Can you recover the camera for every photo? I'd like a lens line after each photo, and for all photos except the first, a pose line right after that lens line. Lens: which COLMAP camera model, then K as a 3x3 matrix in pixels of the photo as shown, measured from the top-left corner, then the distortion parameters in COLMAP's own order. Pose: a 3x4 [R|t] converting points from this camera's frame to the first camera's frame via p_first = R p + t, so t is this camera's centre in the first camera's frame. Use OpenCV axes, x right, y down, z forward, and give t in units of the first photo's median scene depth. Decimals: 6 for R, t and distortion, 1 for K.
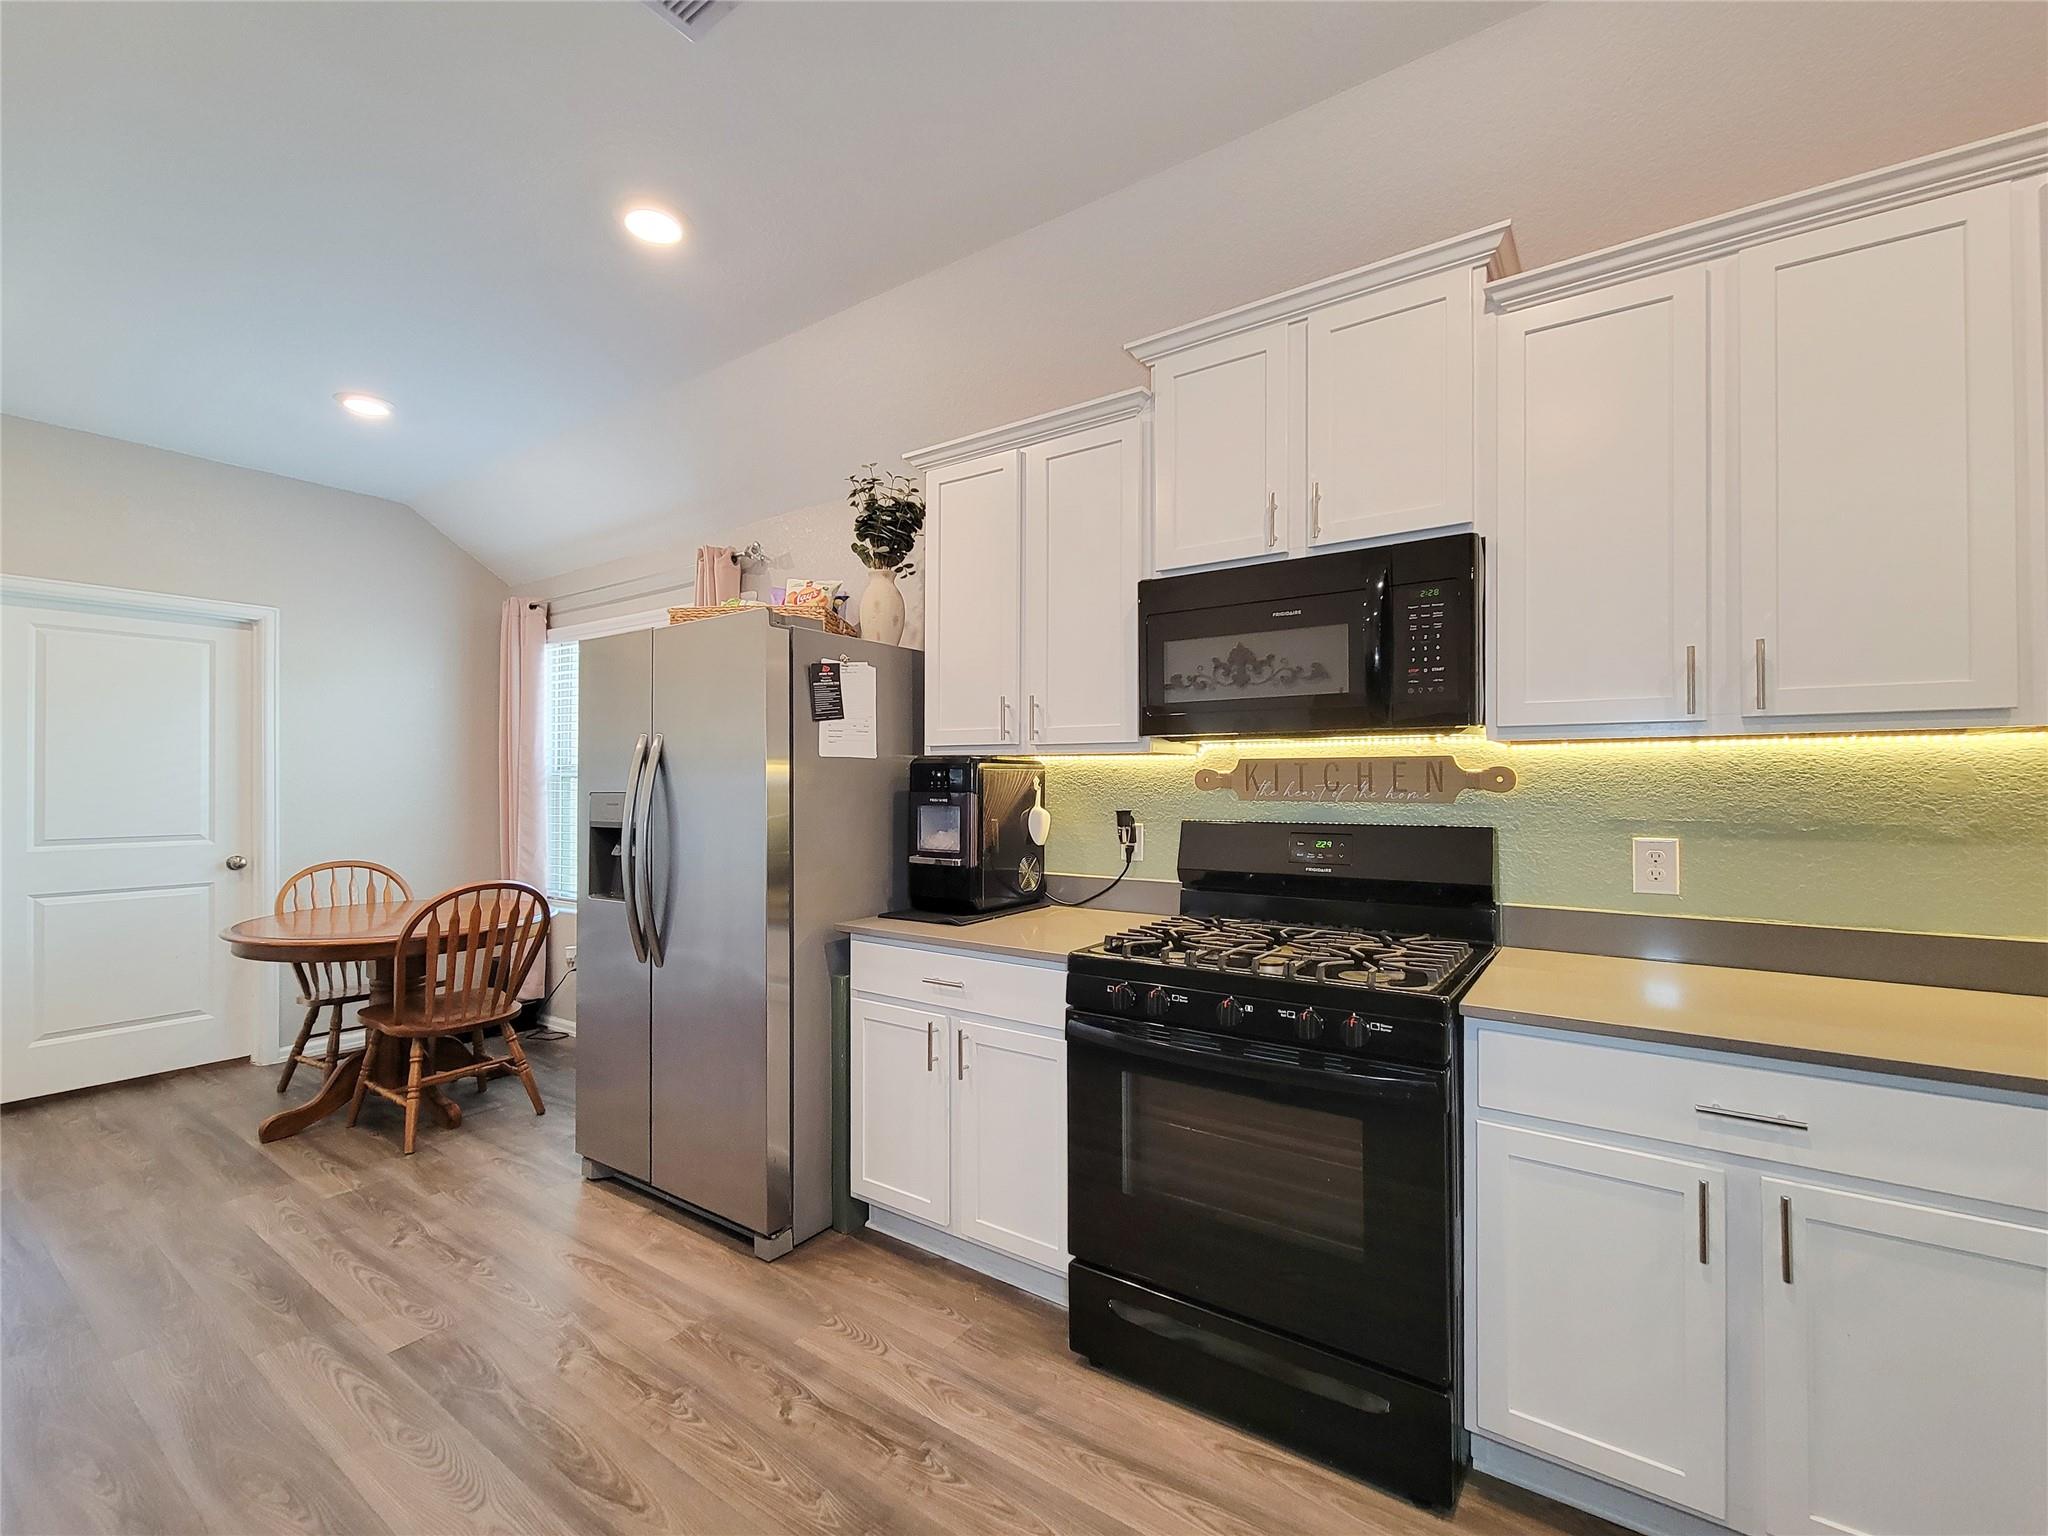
lens RADIAL K [[836.6, 0, 1011.5], [0, 836.6, 778.6], [0, 0, 1]] dist [0.002489, 0.001015]
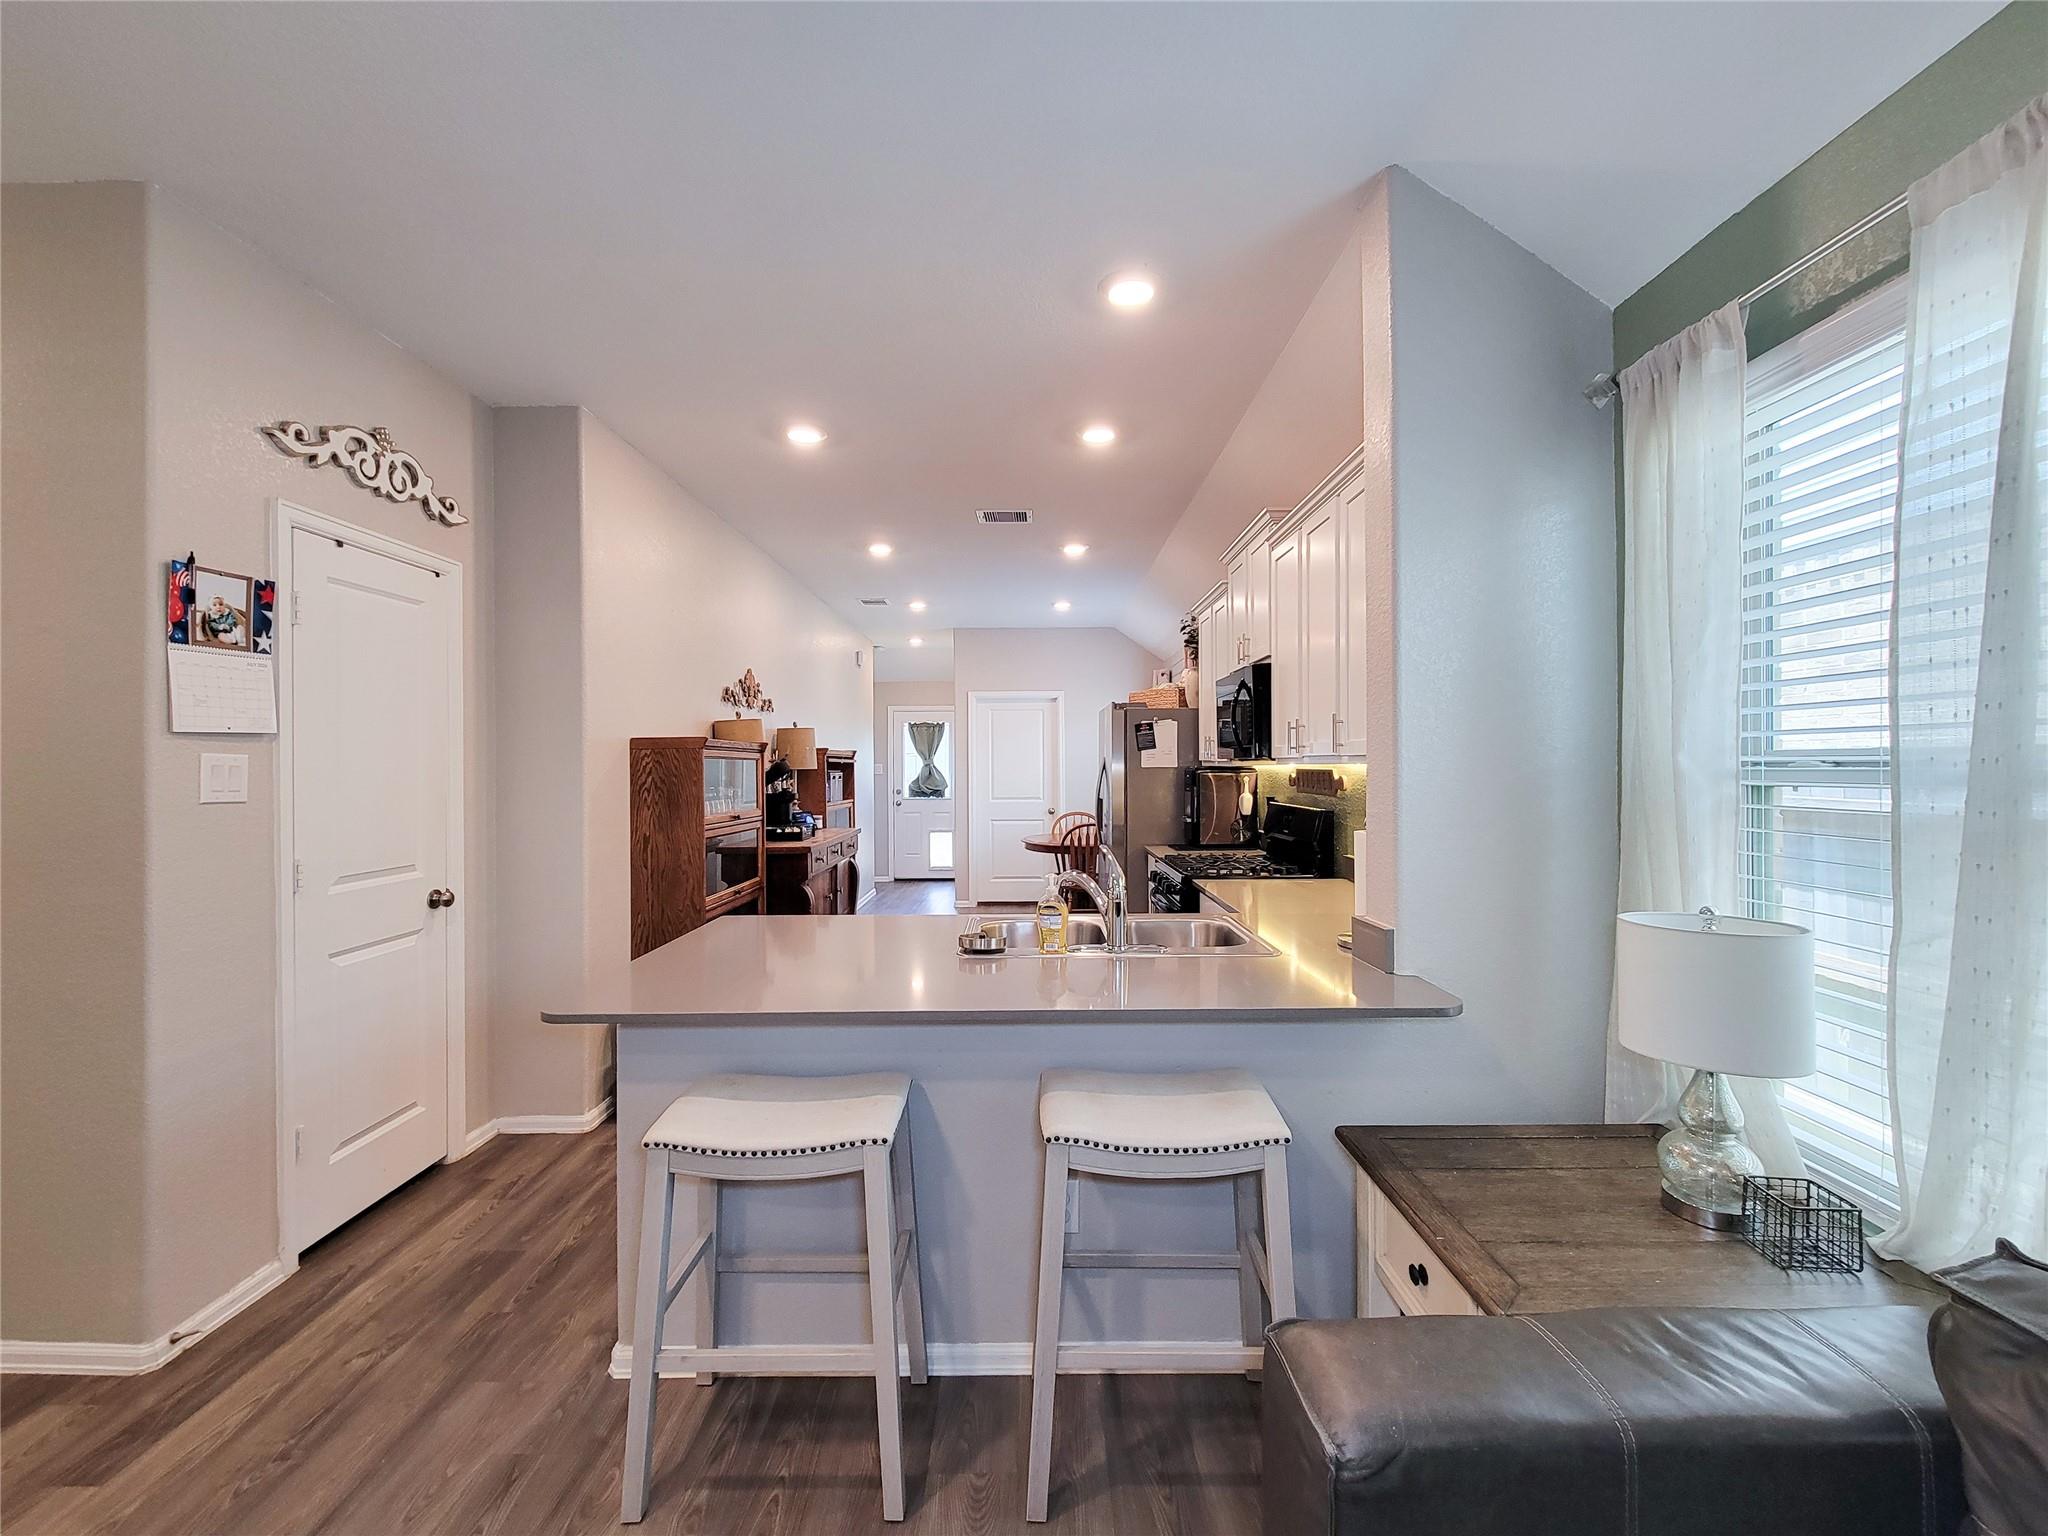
lens RADIAL K [[851.3, 0, 1004.2], [0, 851.3, 764.9], [0, 0, 1]] dist [-0.001685, -0.000060]
pose [[0.534712, -0.002893, -0.845030, 1.410145], [0.012436, 0.999913, 0.004445, -0.046865], [0.844943, -0.012885, 0.534701, -0.447283]]
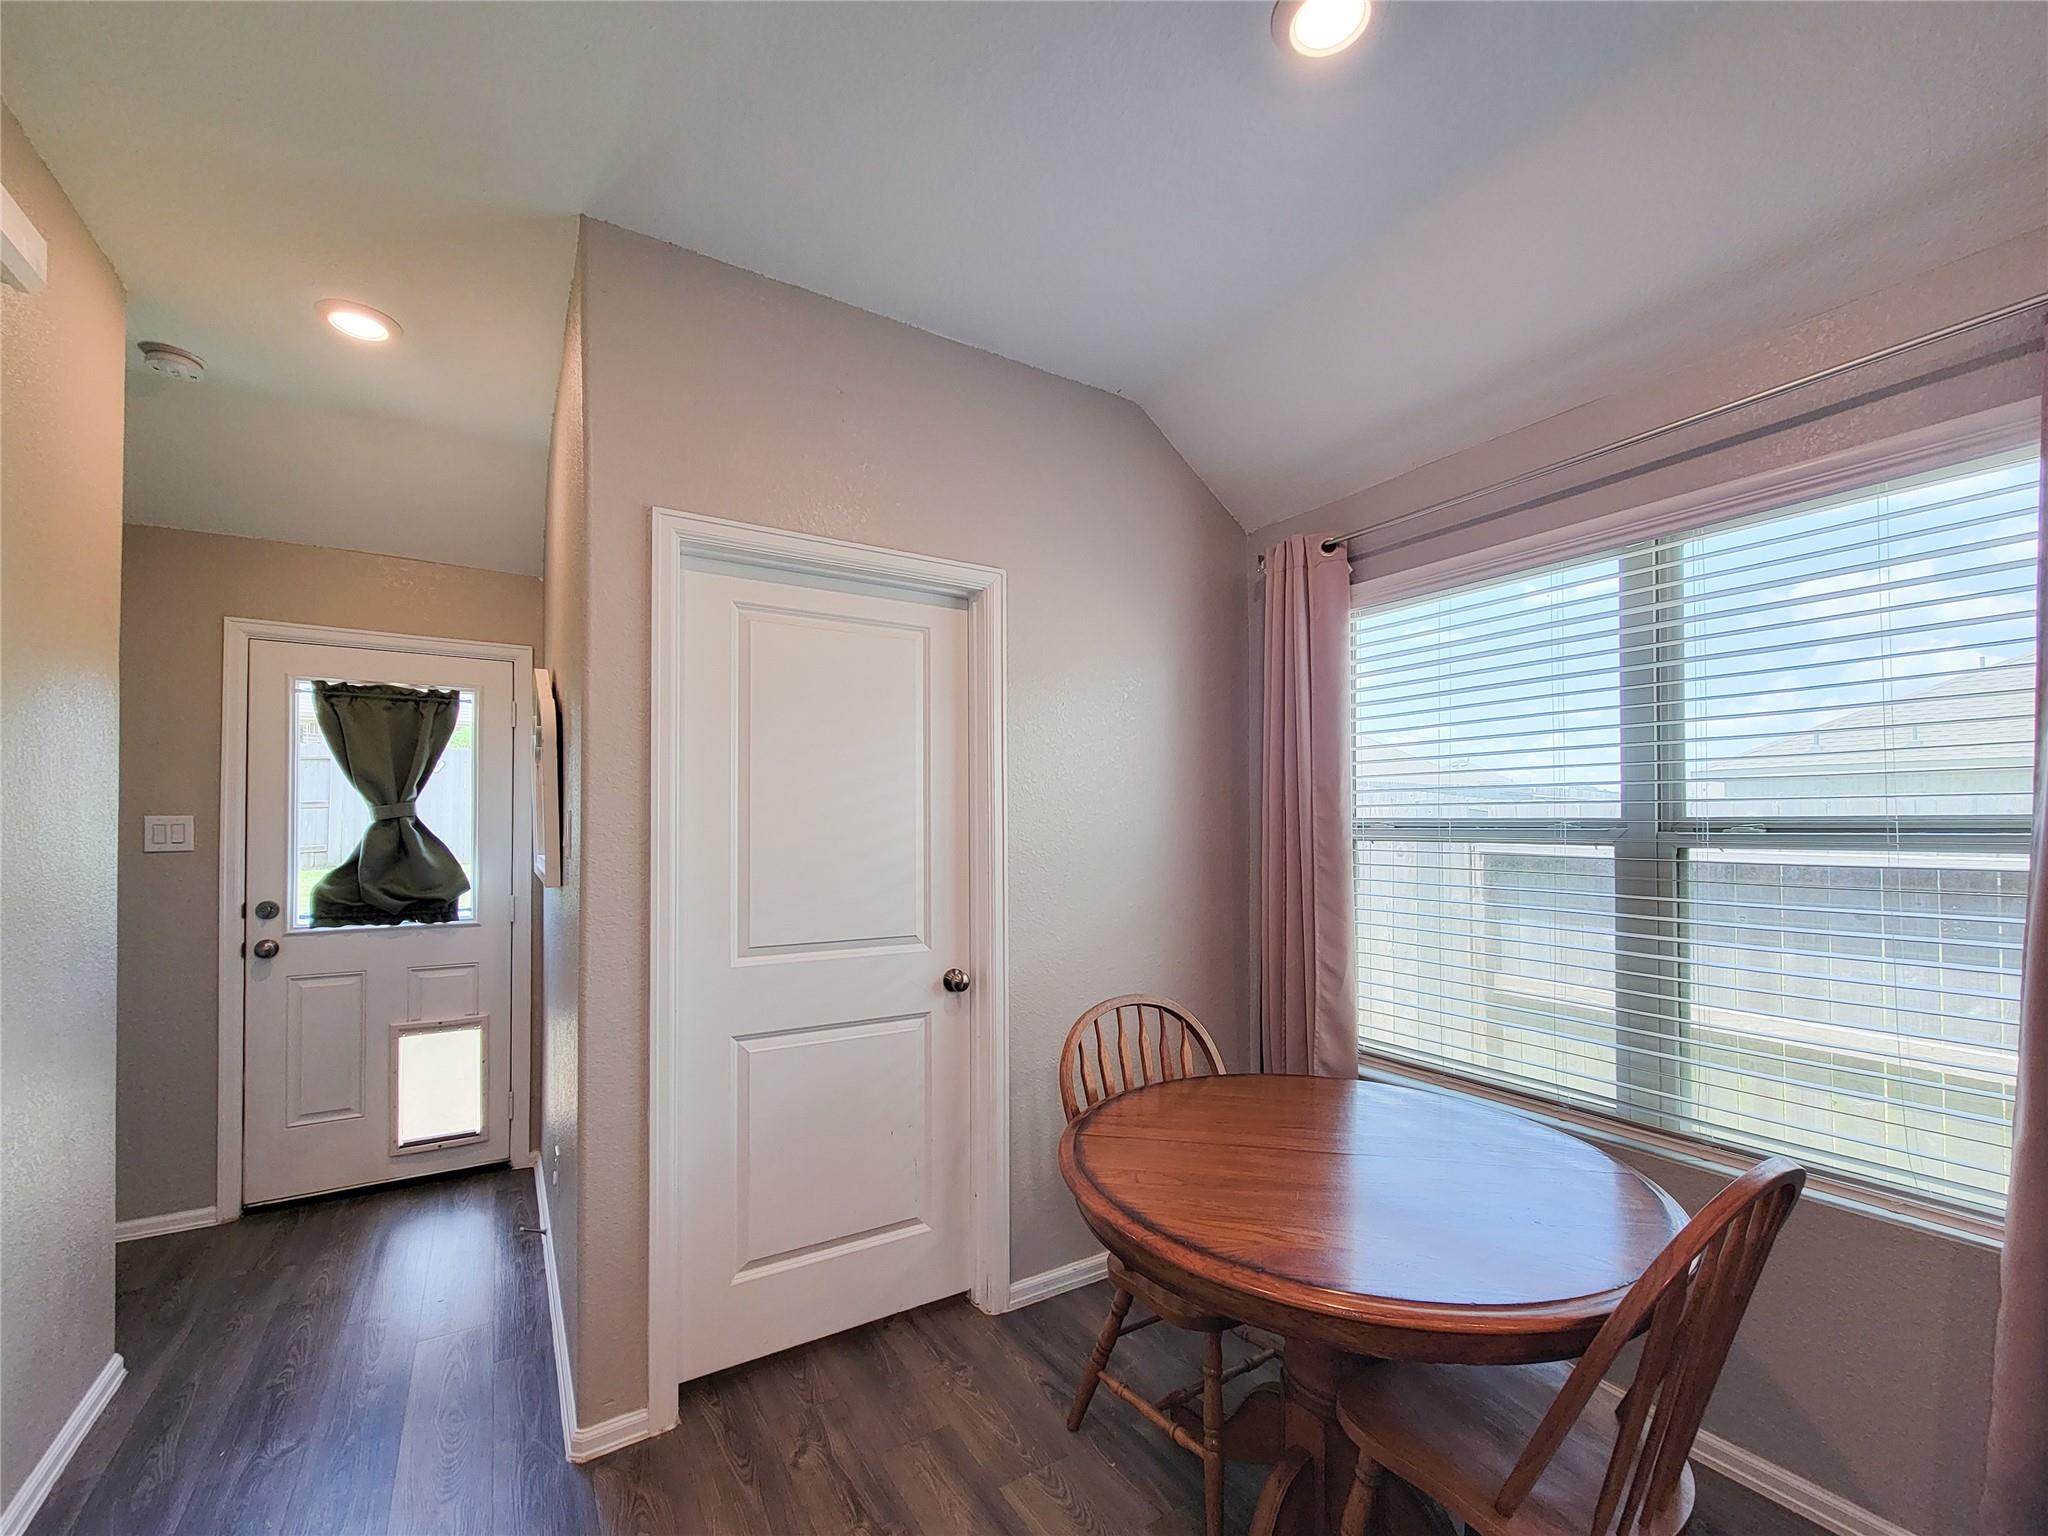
lens RADIAL K [[810.0, 0, 1018.3], [0, 810.0, 810.7], [0, 0, 1]] dist [-0.000408, -0.001579]
pose [[0.915255, -0.006377, -0.402824, -1.071963], [0.002780, 0.999951, -0.009514, -0.033212], [0.402865, 0.007587, 0.915228, 0.783760]]
